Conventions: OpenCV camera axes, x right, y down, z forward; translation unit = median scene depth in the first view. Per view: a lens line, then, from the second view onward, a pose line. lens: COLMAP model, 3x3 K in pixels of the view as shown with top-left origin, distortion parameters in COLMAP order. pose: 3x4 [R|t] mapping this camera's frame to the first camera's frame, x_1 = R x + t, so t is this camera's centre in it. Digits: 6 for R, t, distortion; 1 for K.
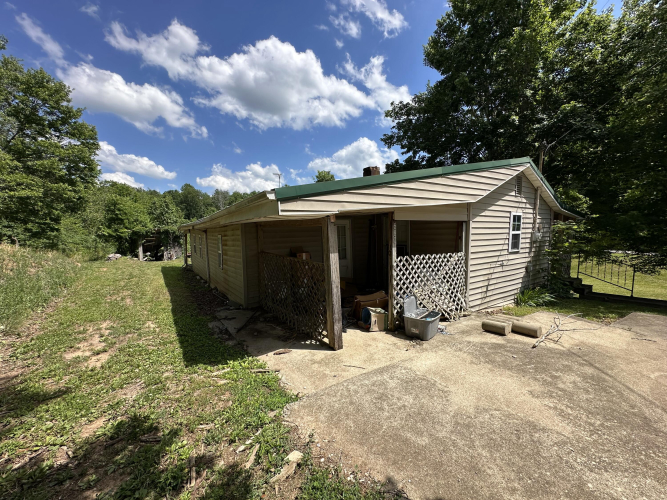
lens RADIAL K [[273.1, 0, 348.0], [0, 273.1, 228.5], [0, 0, 1]] dist [-0.008229, 0.000239]
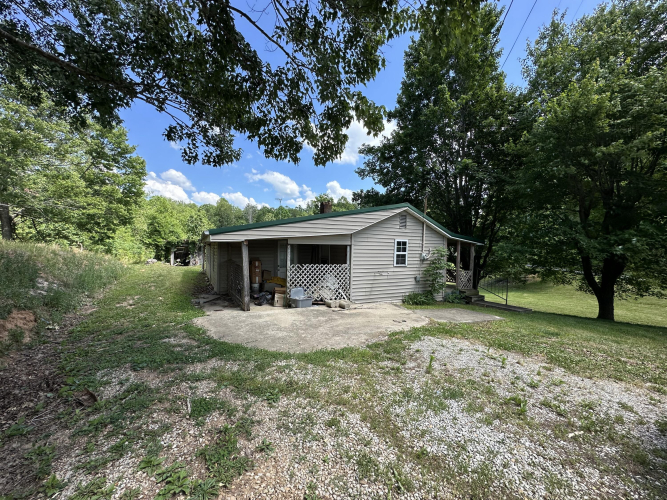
lens RADIAL K [[273.1, 0, 346.3], [0, 273.1, 235.1], [0, 0, 1]] dist [-0.008229, 0.000239]
pose [[0.993923, 0.027653, -0.106548, 0.203484], [-0.030636, 0.999180, -0.026469, -0.013964], [0.105728, 0.029573, 0.993955, -0.203750]]
